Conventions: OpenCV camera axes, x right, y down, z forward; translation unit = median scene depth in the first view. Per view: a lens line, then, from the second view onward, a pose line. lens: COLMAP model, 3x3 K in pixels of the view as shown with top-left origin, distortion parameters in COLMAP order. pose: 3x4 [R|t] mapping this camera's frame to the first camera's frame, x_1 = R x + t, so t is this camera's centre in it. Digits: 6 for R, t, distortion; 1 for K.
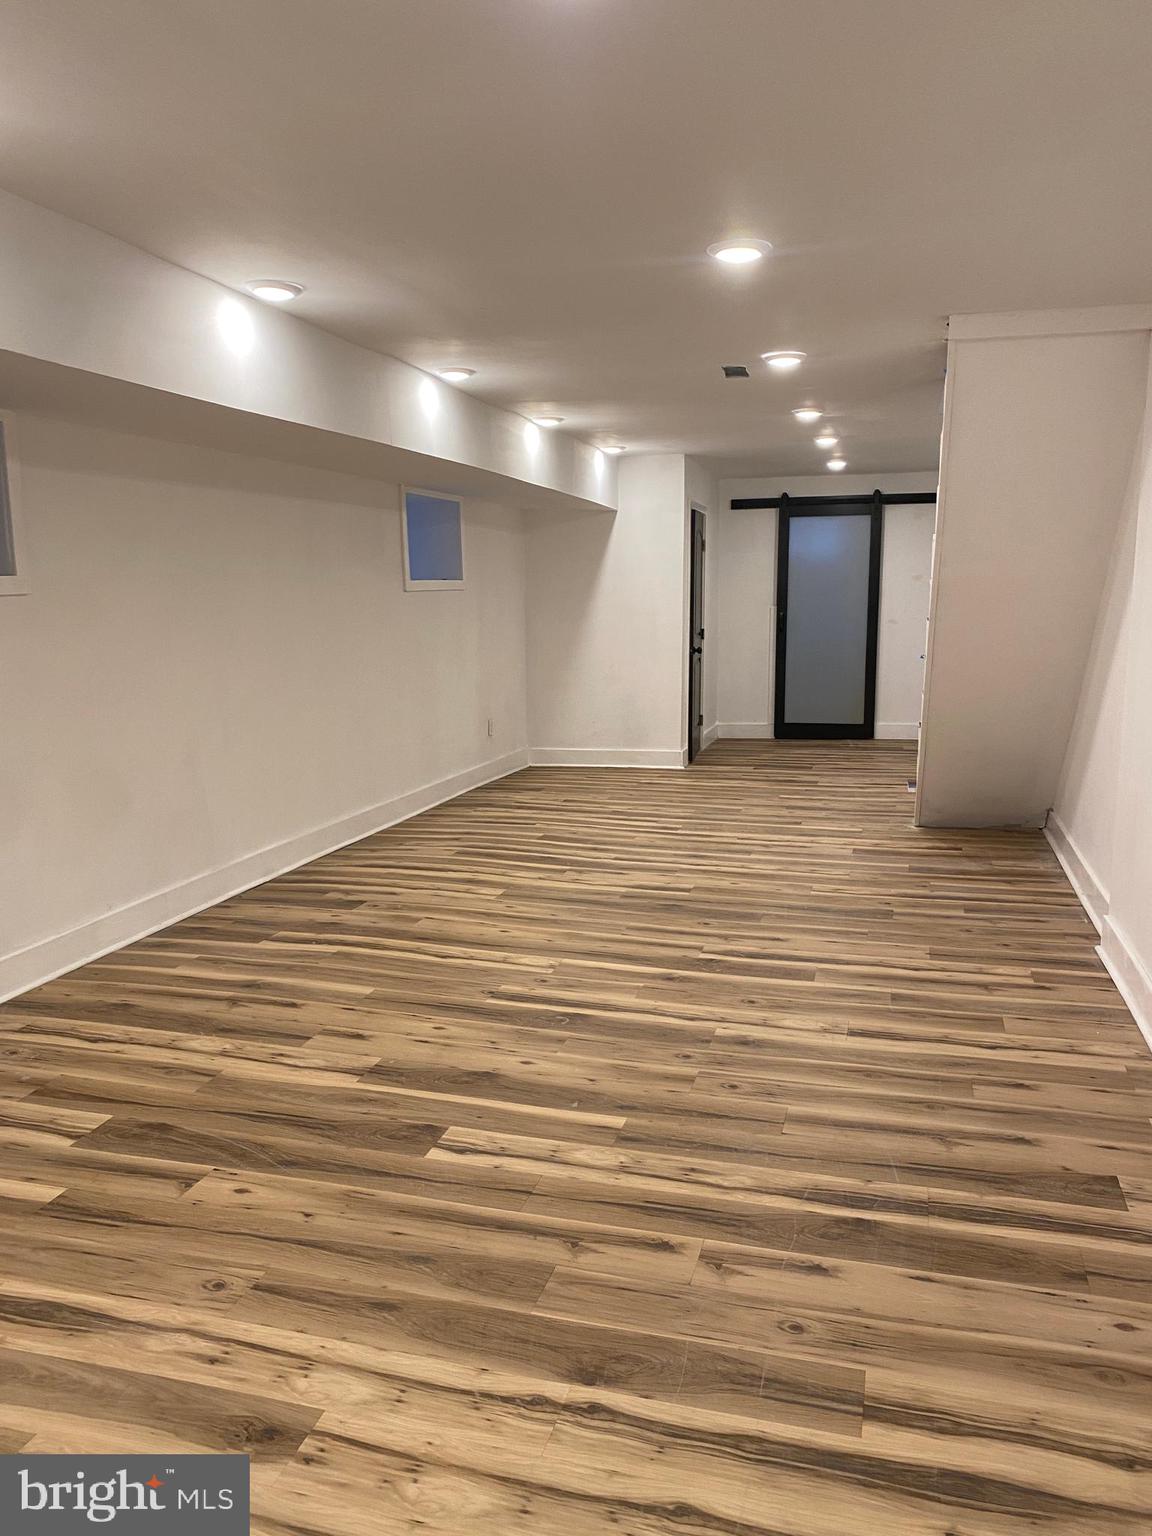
lens RADIAL K [[1167.5, 0, 579.8], [0, 1167.5, 769.6], [0, 0, 1]] dist [0.086867, 0.004731]
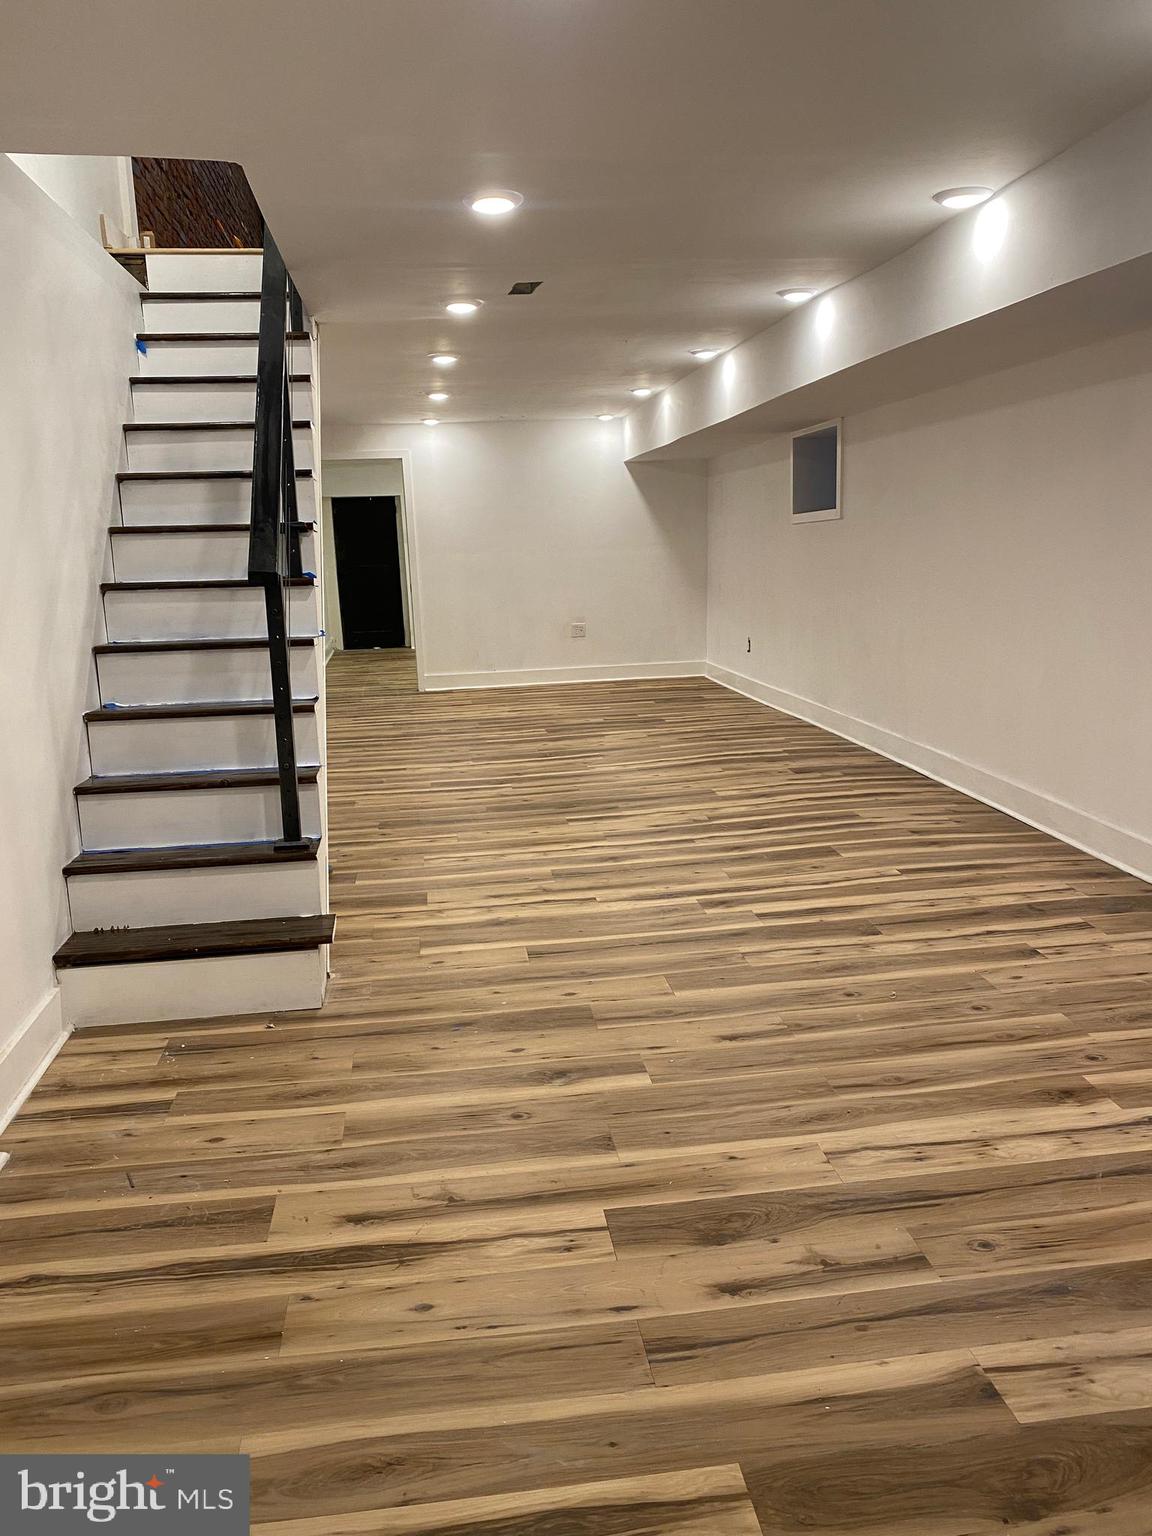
lens RADIAL K [[1167.5, 0, 575.9], [0, 1167.5, 767.2], [0, 0, 1]] dist [0.086867, 0.004731]
pose [[-0.917833, 0.119232, -0.378638, 0.441771], [-0.015427, 0.942393, 0.334153, -0.268750], [0.396667, 0.312538, -0.863119, 1.750861]]
